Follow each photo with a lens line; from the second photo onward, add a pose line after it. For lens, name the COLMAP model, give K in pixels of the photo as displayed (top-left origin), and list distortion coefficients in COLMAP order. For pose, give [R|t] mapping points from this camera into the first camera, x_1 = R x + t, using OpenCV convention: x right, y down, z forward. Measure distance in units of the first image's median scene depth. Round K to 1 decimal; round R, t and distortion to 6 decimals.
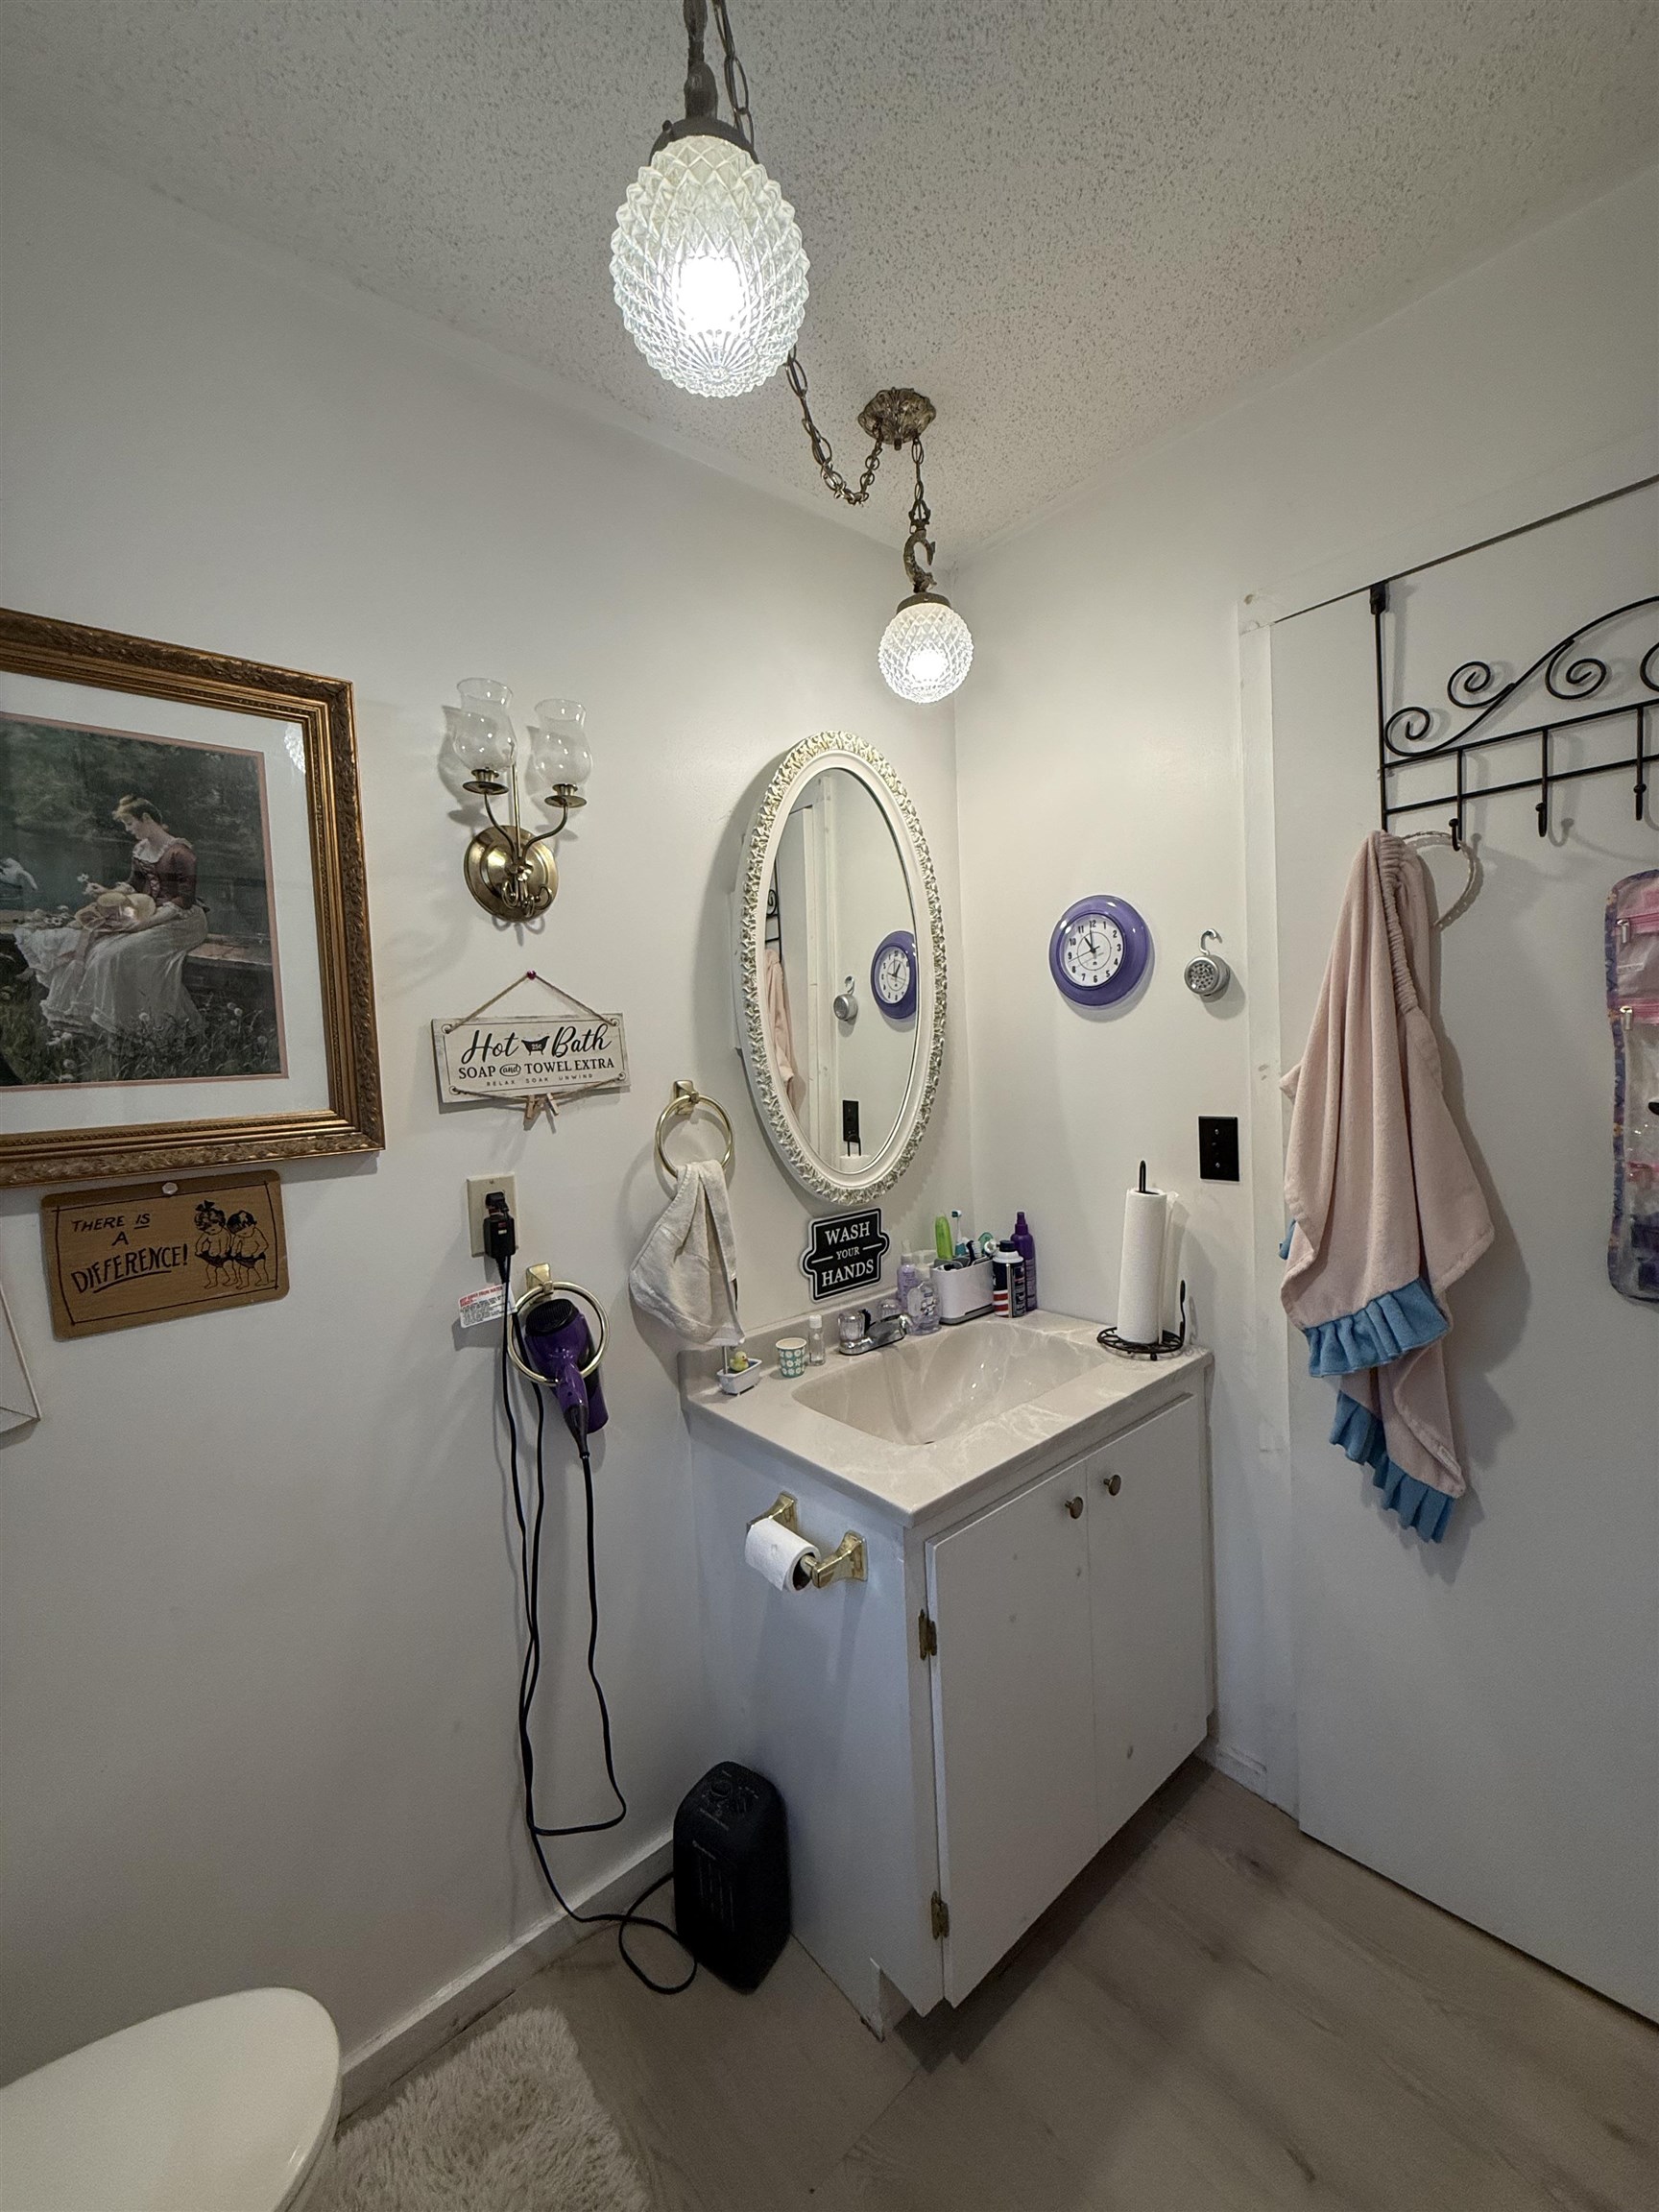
lens RADIAL K [[882.0, 0, 829.5], [0, 882.0, 1101.8], [0, 0, 1]] dist [0.000142, 0.000160]
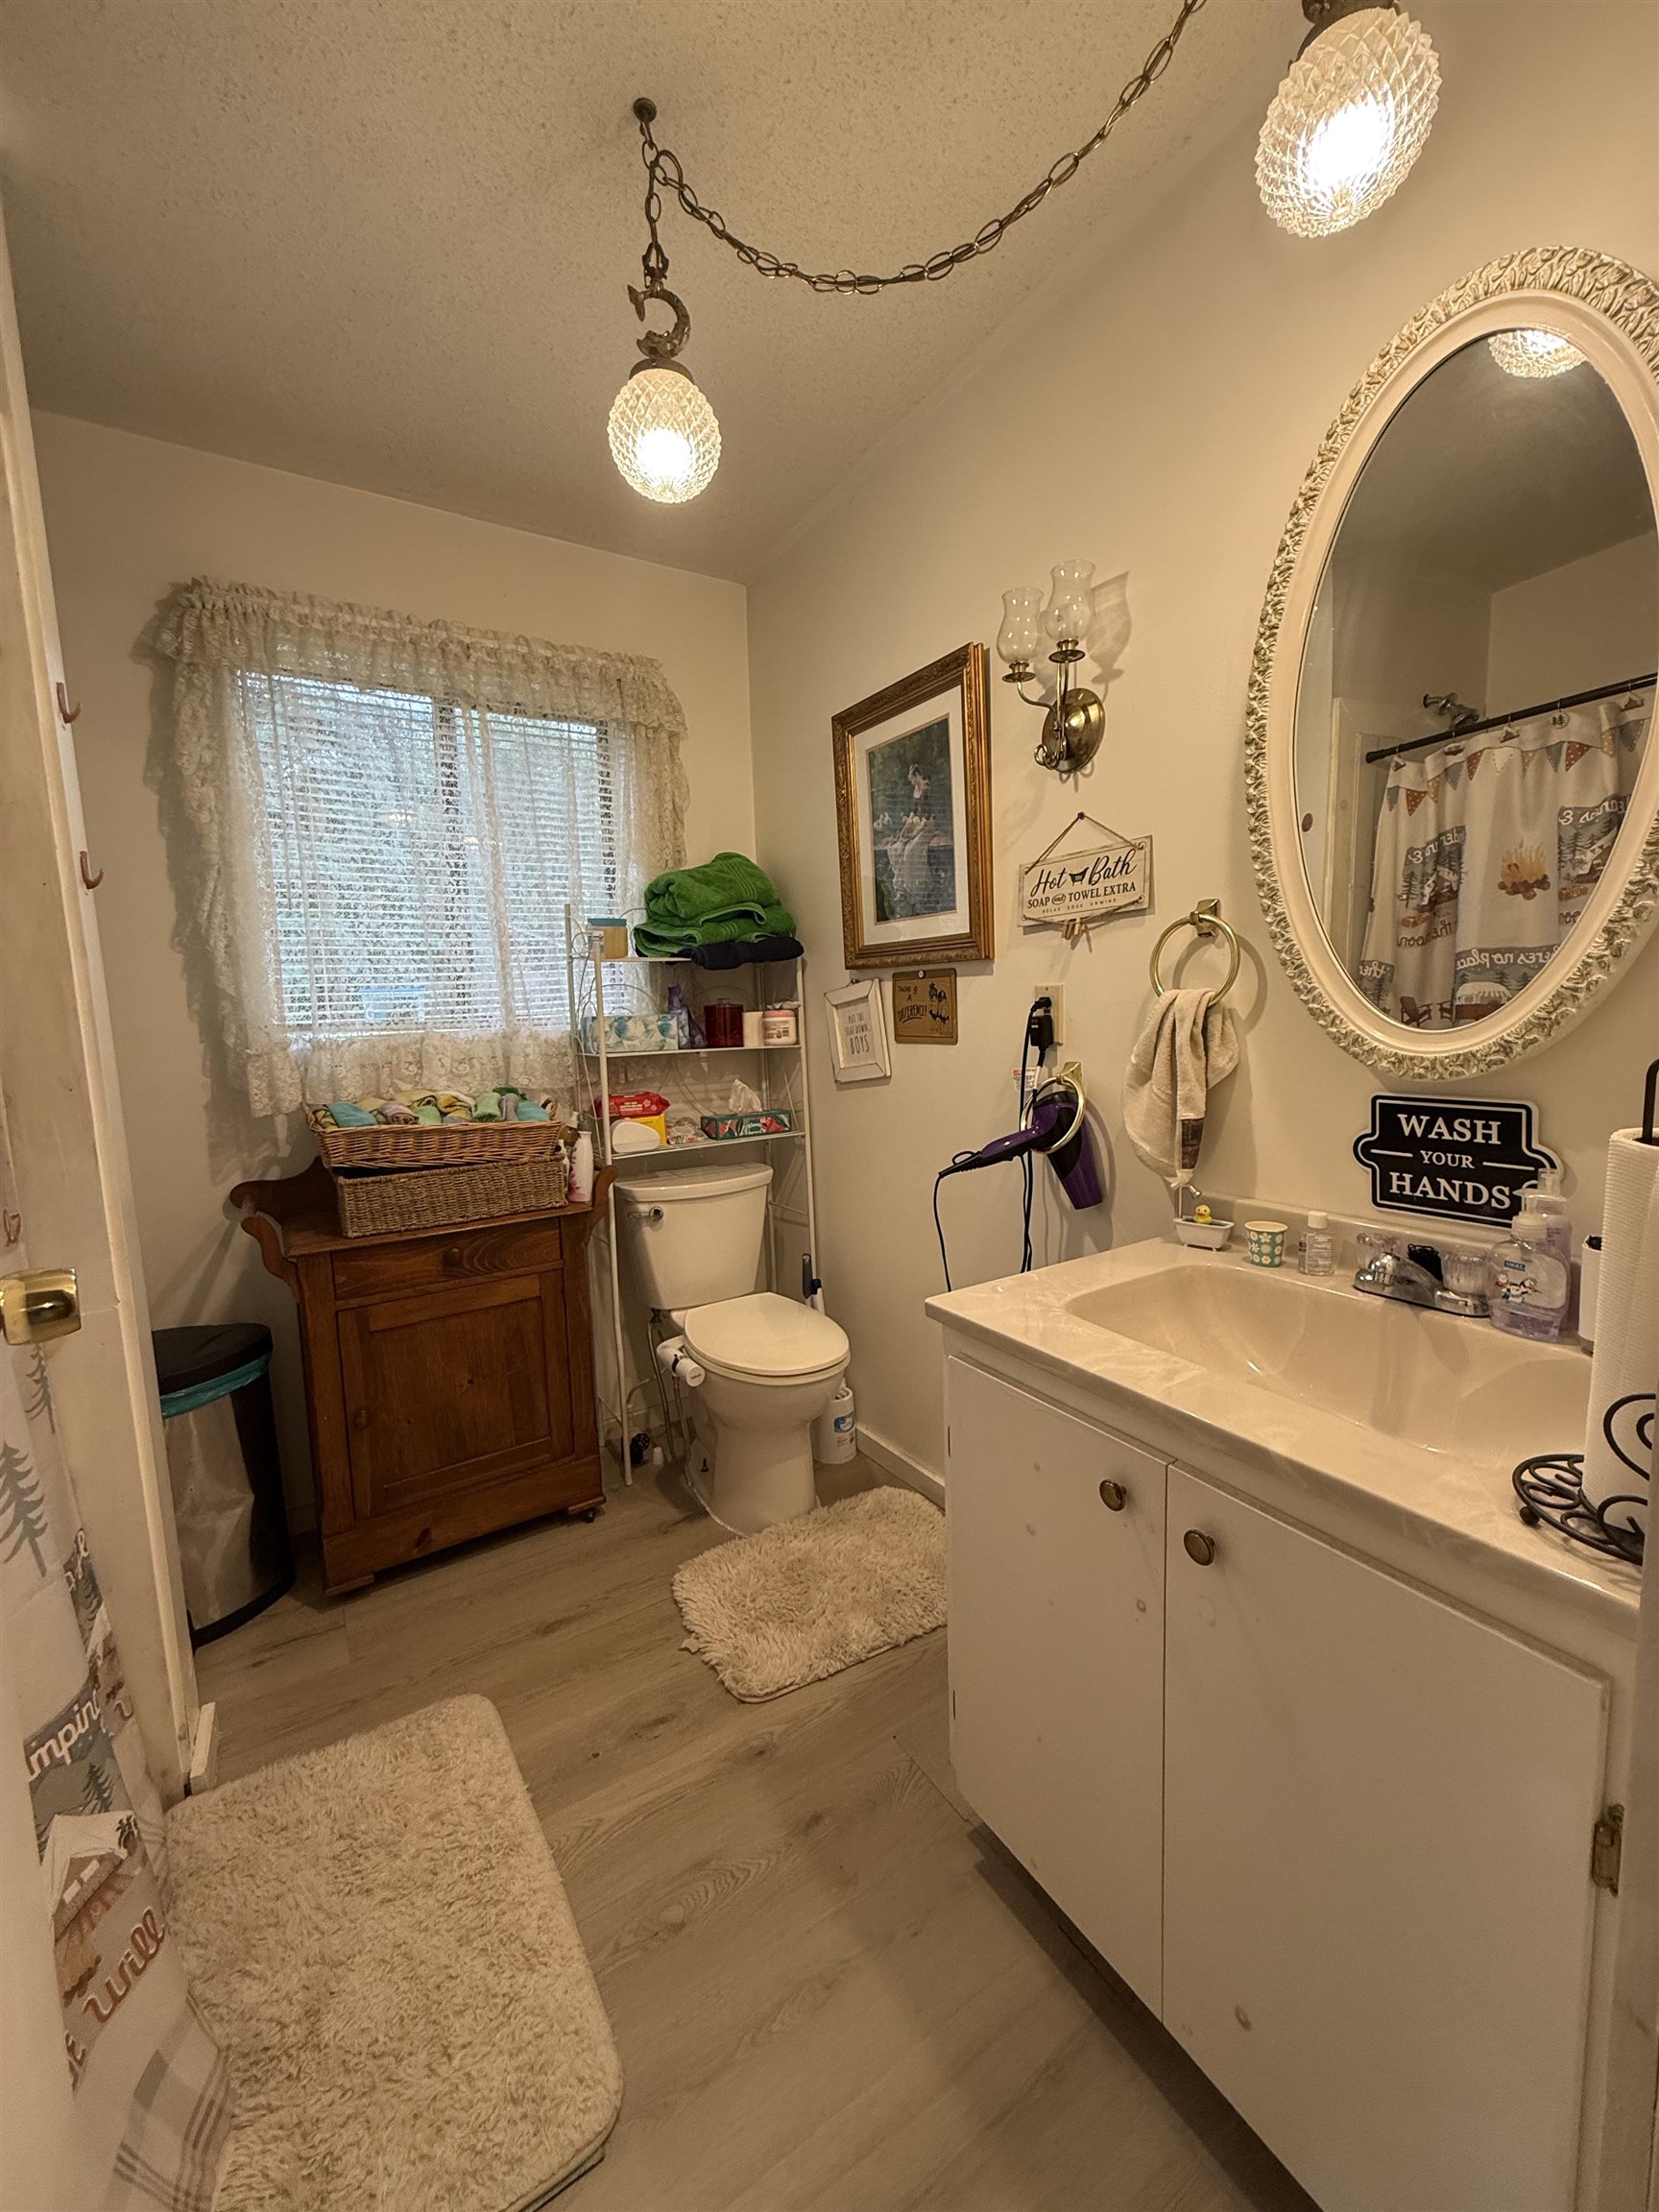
lens RADIAL K [[882.0, 0, 829.5], [0, 882.0, 1101.8], [0, 0, 1]] dist [0.000142, 0.000160]
pose [[-0.142719, 0.169499, -0.975142, 0.917706], [-0.014239, 0.984774, 0.173257, 0.033224], [0.989661, 0.038612, -0.138132, 0.838793]]
